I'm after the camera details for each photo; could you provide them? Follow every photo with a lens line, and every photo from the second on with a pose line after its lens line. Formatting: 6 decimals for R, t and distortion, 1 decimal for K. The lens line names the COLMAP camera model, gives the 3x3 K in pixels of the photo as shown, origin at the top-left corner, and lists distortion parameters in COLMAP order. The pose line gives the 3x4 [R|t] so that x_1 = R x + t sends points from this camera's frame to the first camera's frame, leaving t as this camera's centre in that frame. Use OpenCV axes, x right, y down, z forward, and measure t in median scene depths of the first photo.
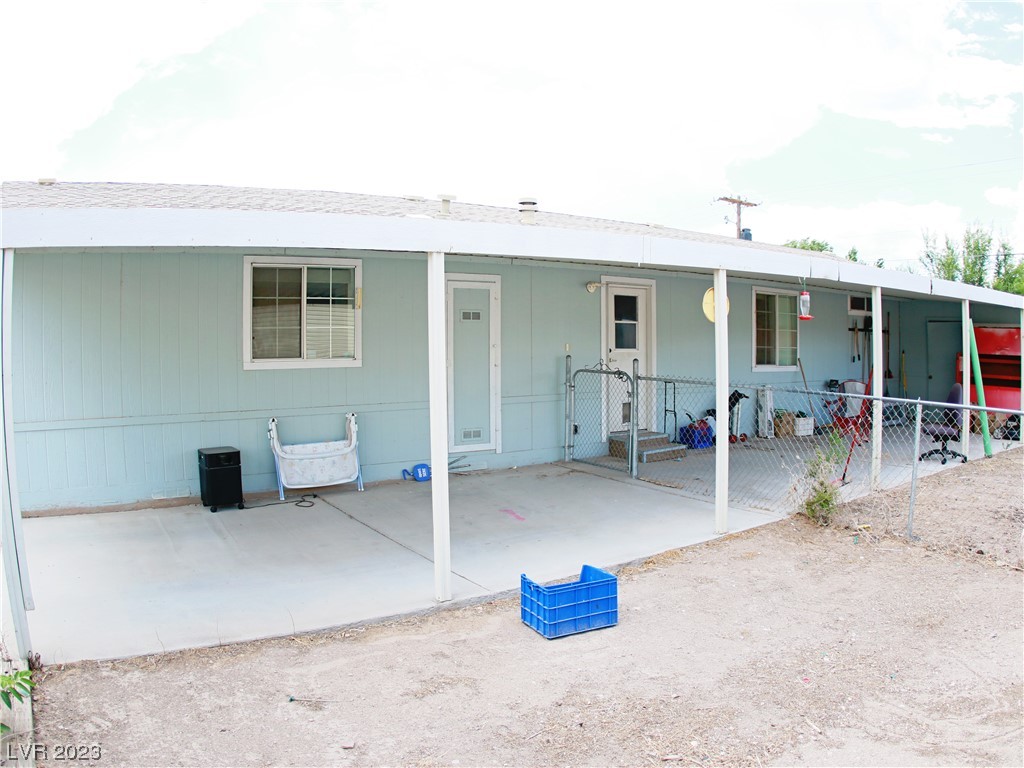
lens RADIAL K [[787.7, 0, 515.7], [0, 787.7, 394.9], [0, 0, 1]] dist [-0.324559, 0.097932]
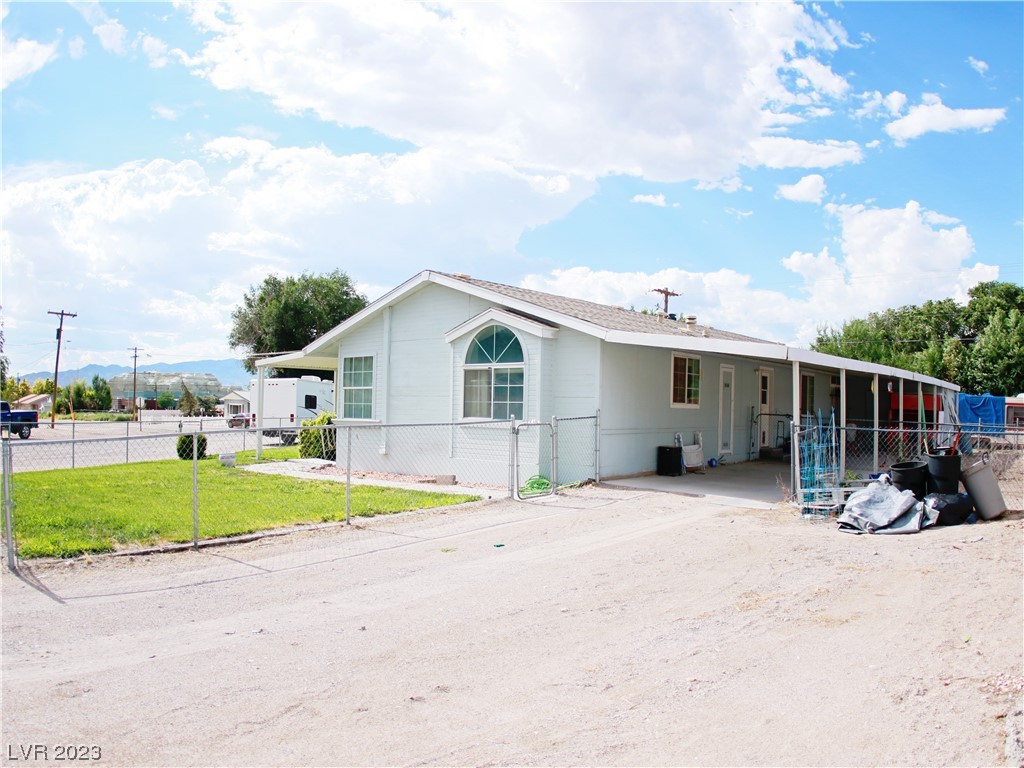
lens RADIAL K [[787.7, 0, 515.7], [0, 787.7, 394.9], [0, 0, 1]] dist [-0.324559, 0.097932]
pose [[0.965153, 0.032794, 0.259623, -0.870417], [-0.013873, 0.997133, -0.074380, 0.061812], [-0.261318, 0.068187, 0.962841, -0.599282]]
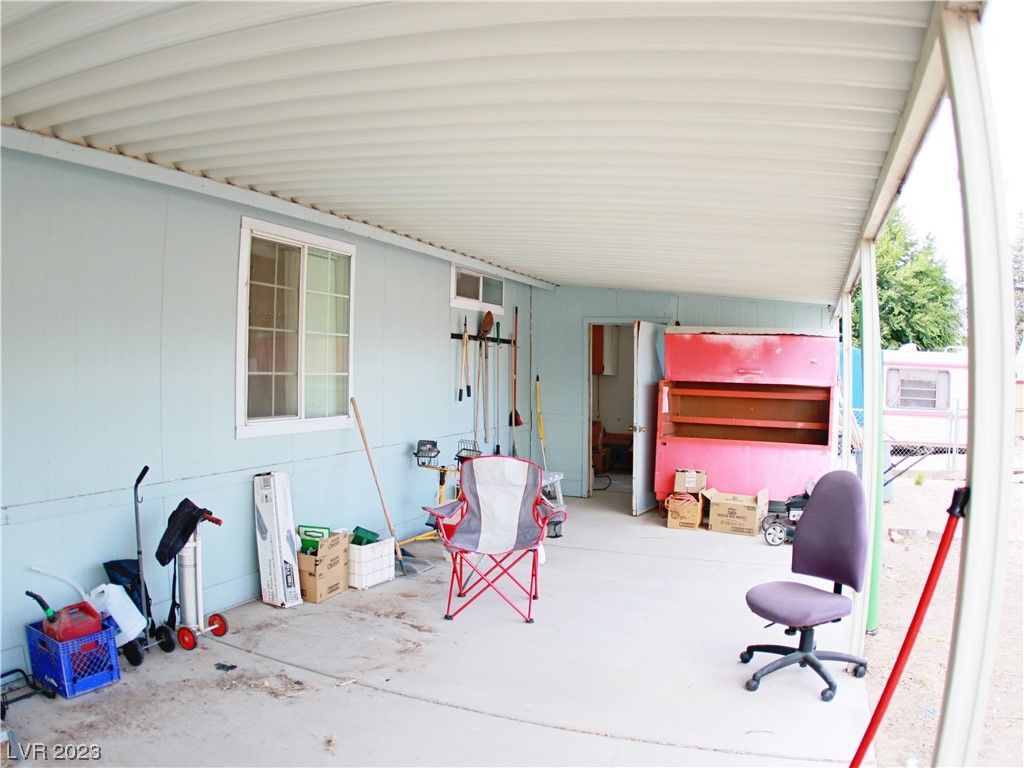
lens RADIAL K [[787.7, 0, 515.7], [0, 787.7, 394.9], [0, 0, 1]] dist [-0.324559, 0.097932]
pose [[0.826854, -0.003961, 0.562403, 0.224877], [0.018964, 0.999603, -0.020841, -0.043979], [-0.562097, 0.027898, 0.826601, 0.642144]]
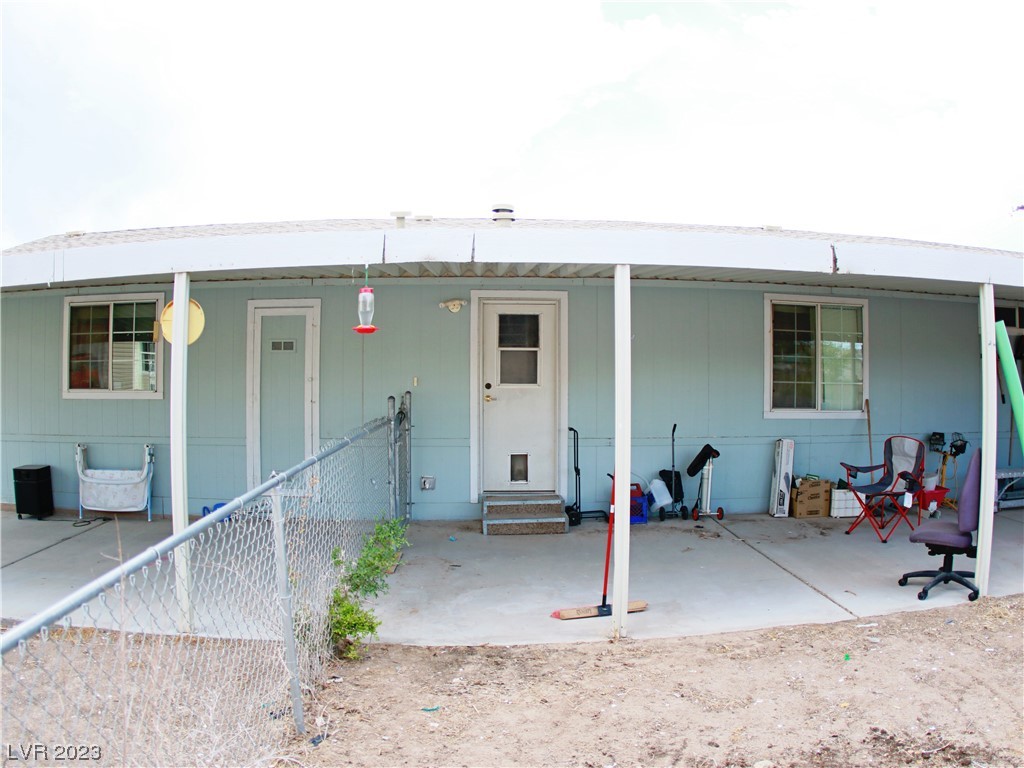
lens RADIAL K [[787.7, 0, 515.7], [0, 787.7, 394.9], [0, 0, 1]] dist [-0.324559, 0.097932]
pose [[0.851343, 0.015231, -0.524388, 0.505788], [-0.039575, 0.998595, -0.035247, -0.019451], [0.523114, 0.050760, 0.850750, 0.318963]]
